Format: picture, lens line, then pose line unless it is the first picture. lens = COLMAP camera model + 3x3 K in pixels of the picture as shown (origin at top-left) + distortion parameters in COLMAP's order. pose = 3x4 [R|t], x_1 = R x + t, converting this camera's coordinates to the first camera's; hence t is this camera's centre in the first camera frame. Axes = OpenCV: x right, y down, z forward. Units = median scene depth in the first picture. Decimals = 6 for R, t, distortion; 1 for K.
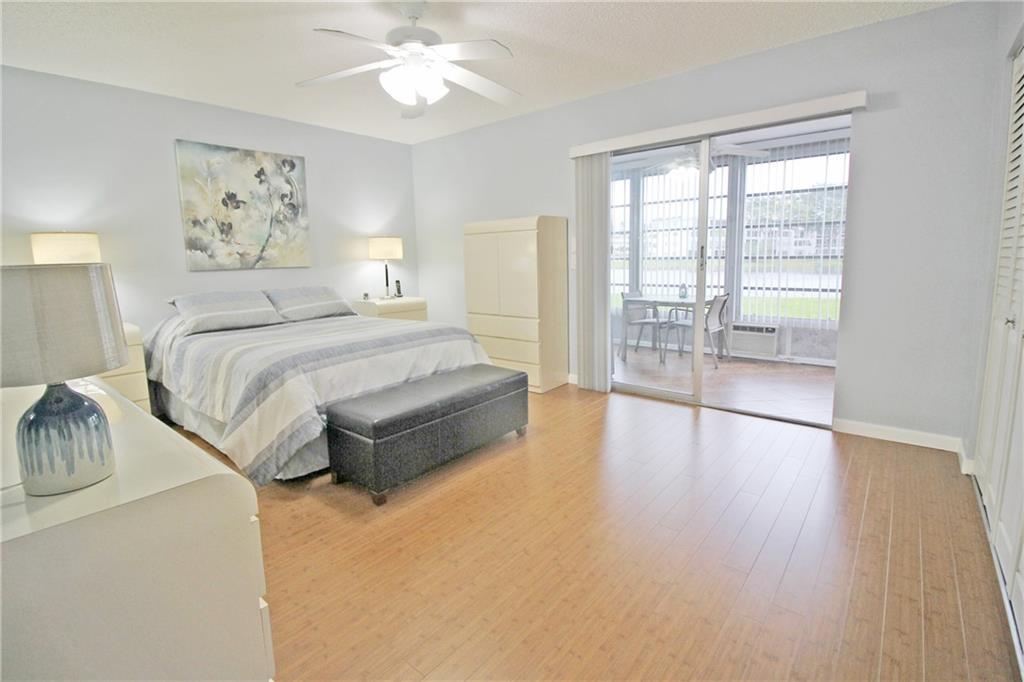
lens RADIAL K [[475.6, 0, 514.6], [0, 475.6, 320.3], [0, 0, 1]] dist [0.003010, -0.010364]
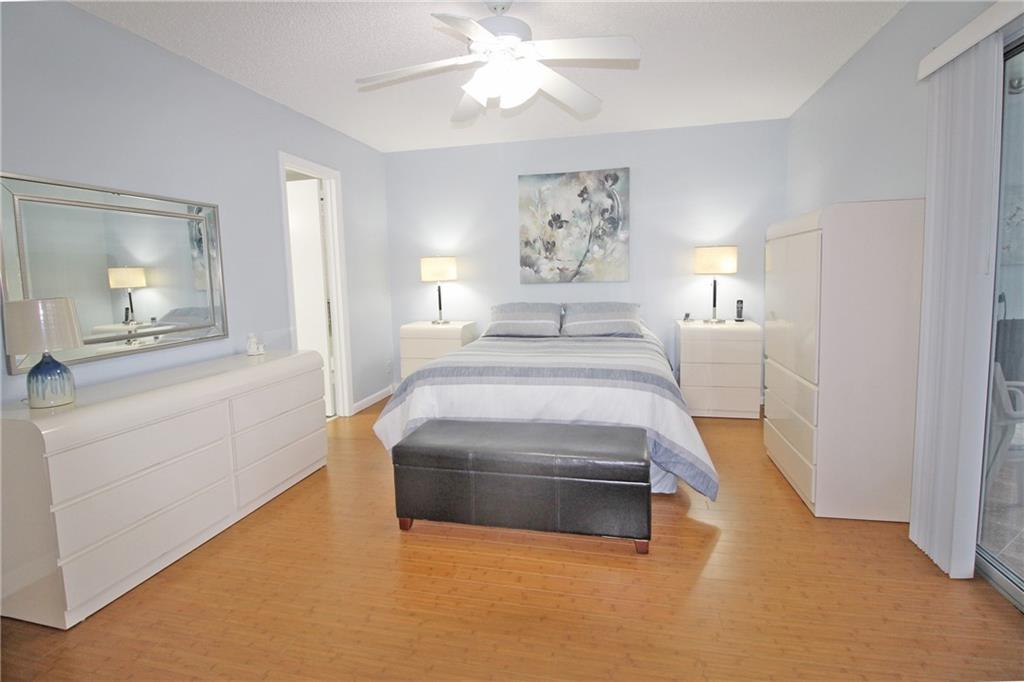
lens RADIAL K [[490.7, 0, 517.3], [0, 490.7, 319.7], [0, 0, 1]] dist [-0.000412, -0.001385]
pose [[0.456710, 0.095817, -0.884440, 0.388966], [-0.104004, 0.993116, 0.053885, -0.073723], [0.883515, 0.067376, 0.463532, 0.392239]]
